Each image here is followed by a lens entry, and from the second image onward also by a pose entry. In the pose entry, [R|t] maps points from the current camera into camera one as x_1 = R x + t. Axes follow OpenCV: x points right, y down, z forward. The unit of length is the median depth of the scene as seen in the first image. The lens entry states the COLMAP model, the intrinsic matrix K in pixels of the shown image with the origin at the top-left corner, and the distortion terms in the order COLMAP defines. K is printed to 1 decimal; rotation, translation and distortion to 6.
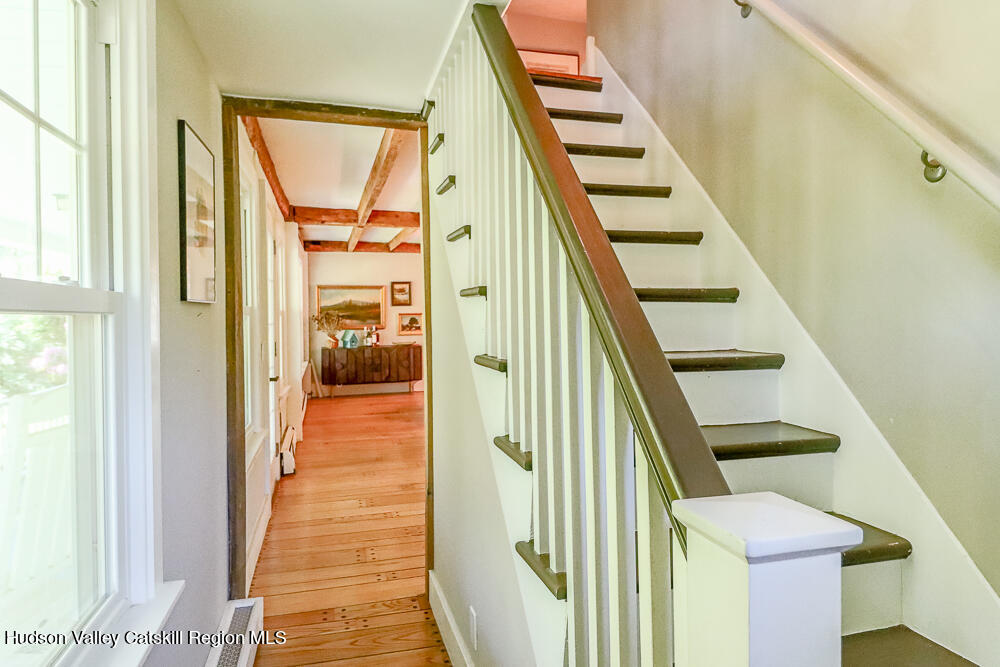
lens RADIAL K [[616.3, 0, 500.0], [0, 616.3, 333.5], [0, 0, 1]] dist [-0.001889, -0.006263]
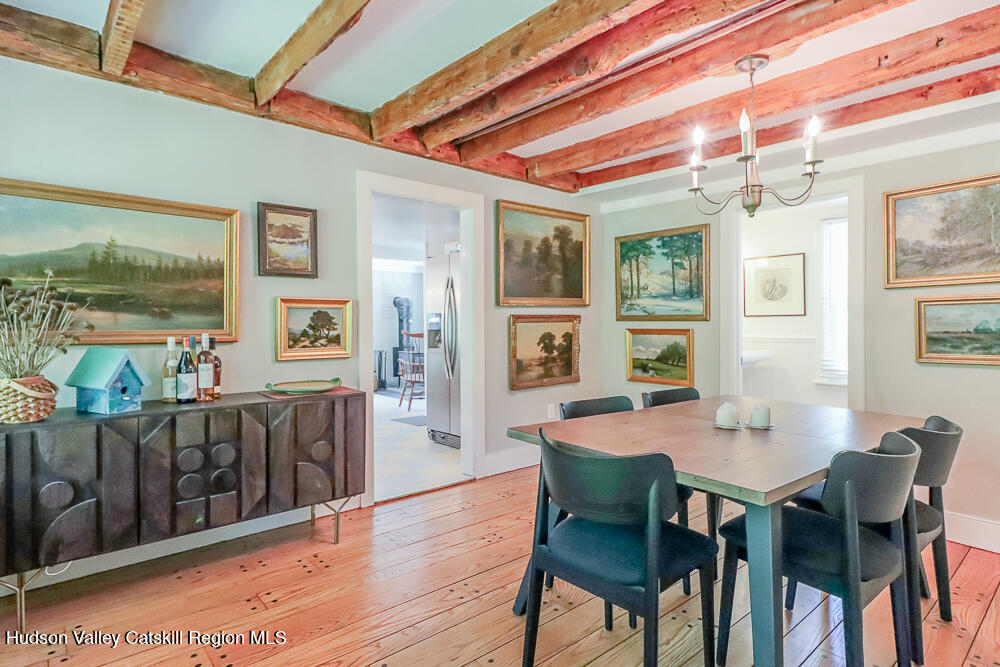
lens RADIAL K [[519.2, 0, 500.0], [0, 519.2, 333.5], [0, 0, 1]] dist [0.000098, 0.000266]
pose [[0.901639, 0.005001, 0.432460, -0.184677], [0.005845, 0.999701, -0.023747, -0.005304], [-0.432450, 0.023939, 0.901340, 0.707939]]
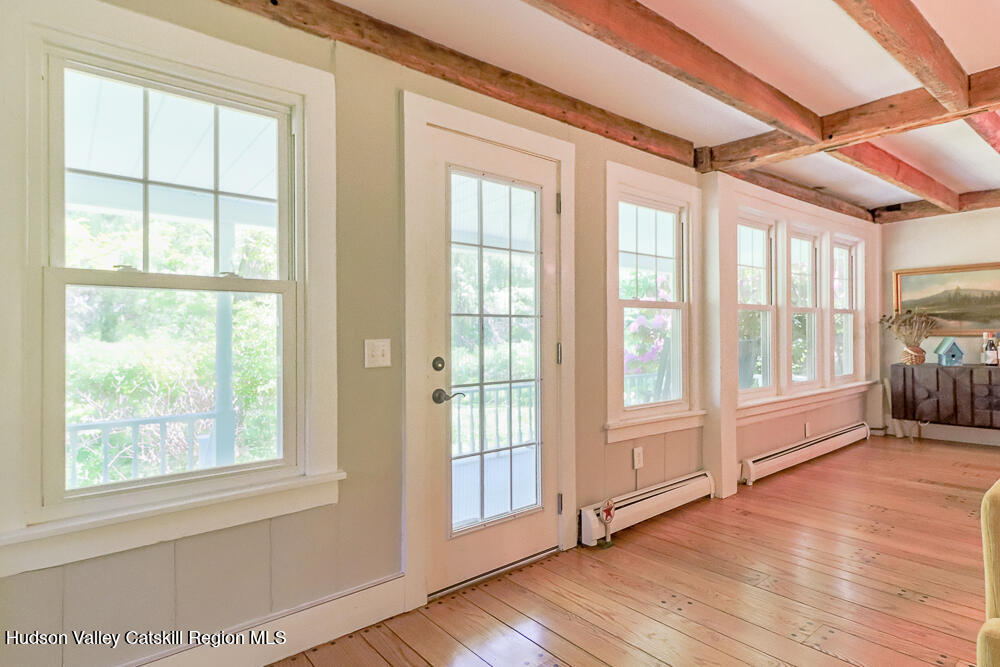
lens RADIAL K [[541.2, 0, 500.0], [0, 541.2, 333.5], [0, 0, 1]] dist [0.001728, 0.000557]
pose [[0.392054, 0.004319, -0.919932, 0.080407], [-0.023149, 0.999719, -0.005172, 0.004121], [0.919651, 0.023323, 0.392044, 0.365160]]
